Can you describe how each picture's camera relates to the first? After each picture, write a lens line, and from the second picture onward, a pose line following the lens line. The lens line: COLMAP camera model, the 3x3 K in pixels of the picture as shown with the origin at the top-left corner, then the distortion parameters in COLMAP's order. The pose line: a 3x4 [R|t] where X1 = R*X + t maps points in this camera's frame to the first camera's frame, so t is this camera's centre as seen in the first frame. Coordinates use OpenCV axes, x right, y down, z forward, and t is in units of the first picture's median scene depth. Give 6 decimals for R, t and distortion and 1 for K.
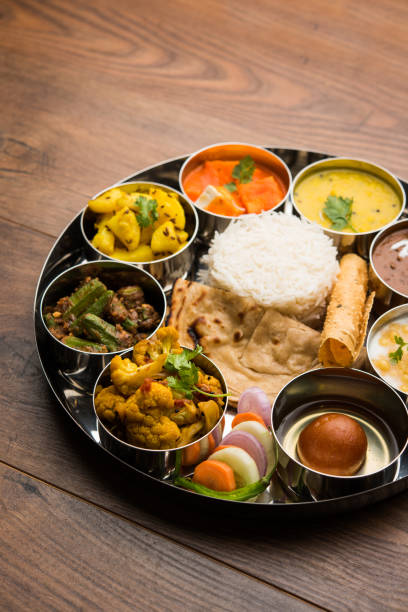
lens RADIAL K [[1042.4, 0, 204.0], [0, 1042.4, 306.0], [0, 0, 1]] dist [0.009435, 0.271421]
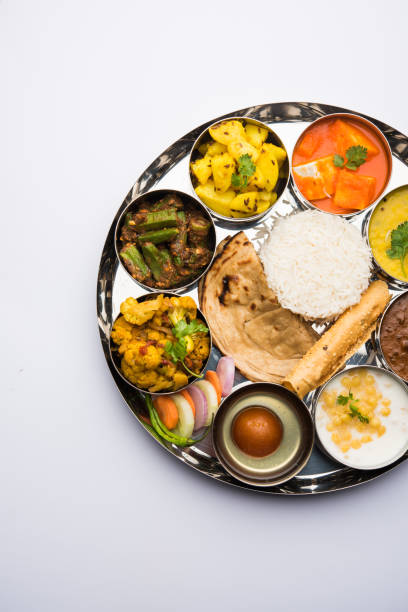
lens RADIAL K [[1042.4, 0, 204.0], [0, 1042.4, 306.0], [0, 0, 1]] dist [0.009435, 0.271421]
pose [[0.853669, 0.519886, -0.031100, 0.019854], [-0.379206, 0.661380, 0.647132, -0.743637], [0.357004, -0.540644, 0.761743, 0.040449]]
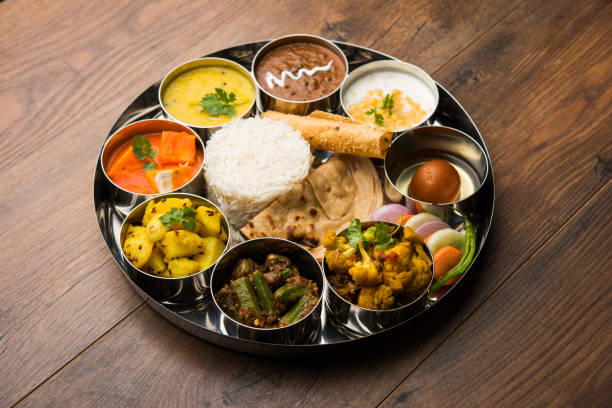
lens RADIAL K [[1042.4, 0, 306.0], [0, 1042.4, 204.0], [0, 0, 1]] dist [0.009435, 0.271421]
pose [[0.292643, -0.743539, 0.601257, -0.675167], [0.706531, 0.591834, 0.388003, -0.441363], [-0.644340, 0.311260, 0.698530, 0.171521]]
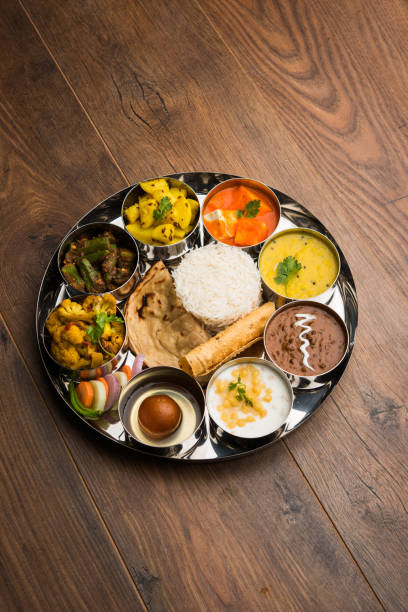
lens RADIAL K [[1042.4, 0, 204.0], [0, 1042.4, 306.0], [0, 0, 1]] dist [0.009435, 0.271421]
pose [[0.817307, 0.505755, -0.276083, 0.483338], [-0.407736, 0.846192, 0.343089, -0.522295], [0.407138, -0.167840, 0.897813, -0.325540]]
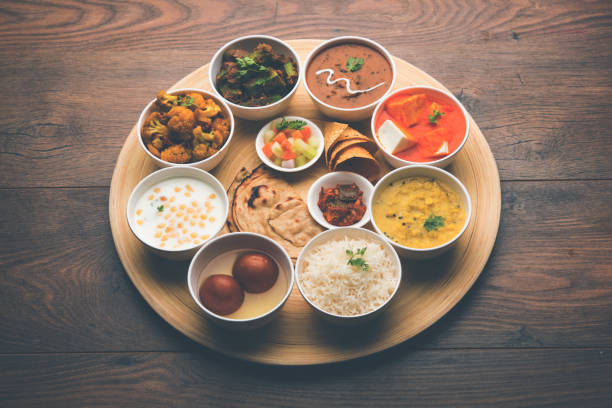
lens RADIAL K [[1042.4, 0, 306.0], [0, 1042.4, 204.0], [0, 0, 1]] dist [0.009435, 0.271421]
pose [[0.894017, -0.388661, 0.222881, -0.268628], [0.351914, 0.917048, 0.187562, -0.243201], [-0.277290, -0.089248, 0.956632, -0.423627]]
